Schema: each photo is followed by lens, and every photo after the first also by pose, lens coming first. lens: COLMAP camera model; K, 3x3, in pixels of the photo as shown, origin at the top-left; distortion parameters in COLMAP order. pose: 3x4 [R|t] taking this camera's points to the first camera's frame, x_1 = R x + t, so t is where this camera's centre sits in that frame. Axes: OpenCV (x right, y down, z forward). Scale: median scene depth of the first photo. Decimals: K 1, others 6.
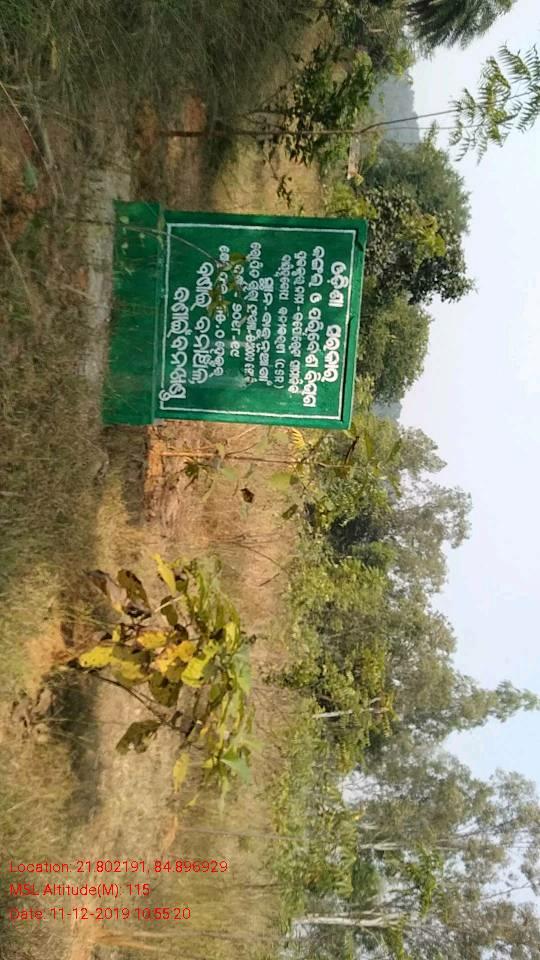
lens RADIAL K [[704.8, 0, 279.5], [0, 704.8, 480.7], [0, 0, 1]] dist [0.028538, -0.021400]
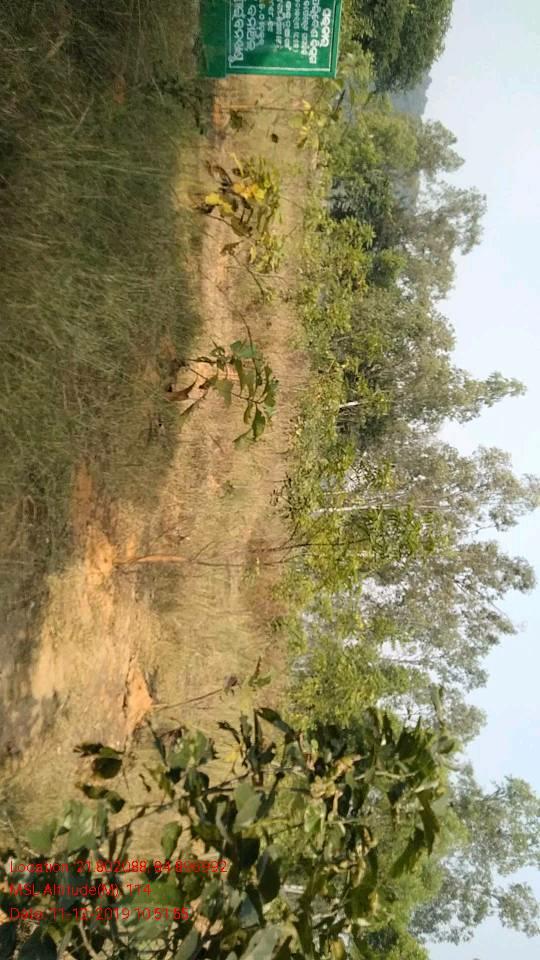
lens RADIAL K [[704.8, 0, 267.5], [0, 704.8, 483.0], [0, 0, 1]] dist [0.028538, -0.021400]
pose [[0.999361, -0.010525, -0.034147, -0.004379], [0.022613, 0.926205, 0.376342, 0.039454], [0.027667, -0.376874, 0.925851, -0.210494]]
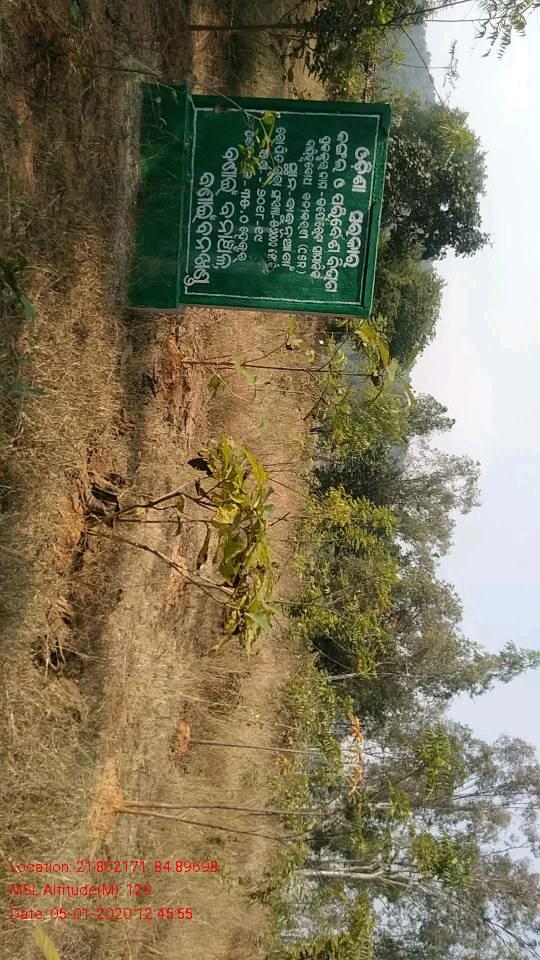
lens RADIAL K [[704.8, 0, 276.2], [0, 704.8, 473.7], [0, 0, 1]] dist [0.028538, -0.021400]
pose [[0.999786, 0.014286, -0.014984, -0.003466], [-0.013807, 0.999405, 0.031609, 0.024718], [0.015427, -0.031395, 0.999388, -0.005824]]
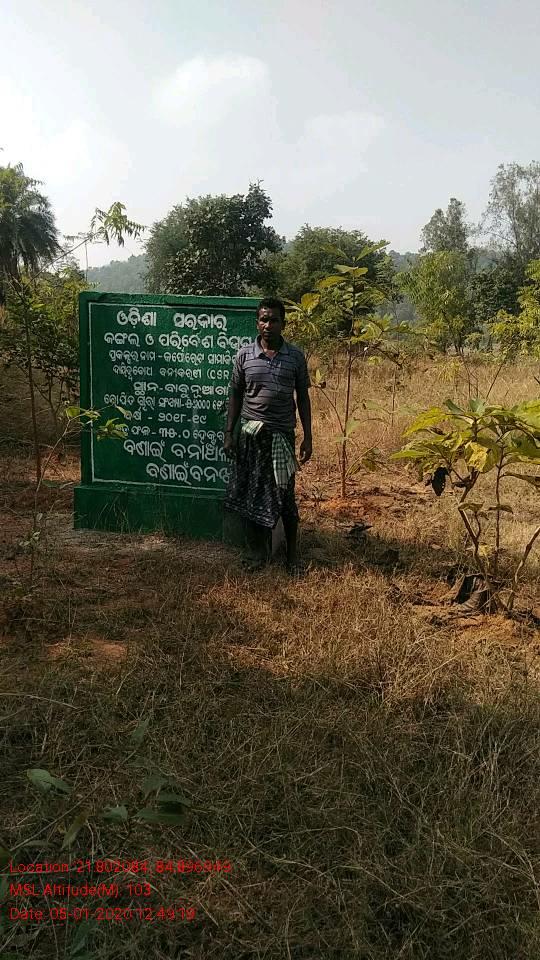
lens RADIAL K [[704.8, 0, 263.0], [0, 704.8, 479.5], [0, 0, 1]] dist [0.028538, -0.021400]
pose [[-0.013543, -0.990973, -0.133376, -0.002955], [0.954349, 0.026995, -0.297473, 0.040215], [0.298388, -0.131316, 0.945368, 0.011333]]
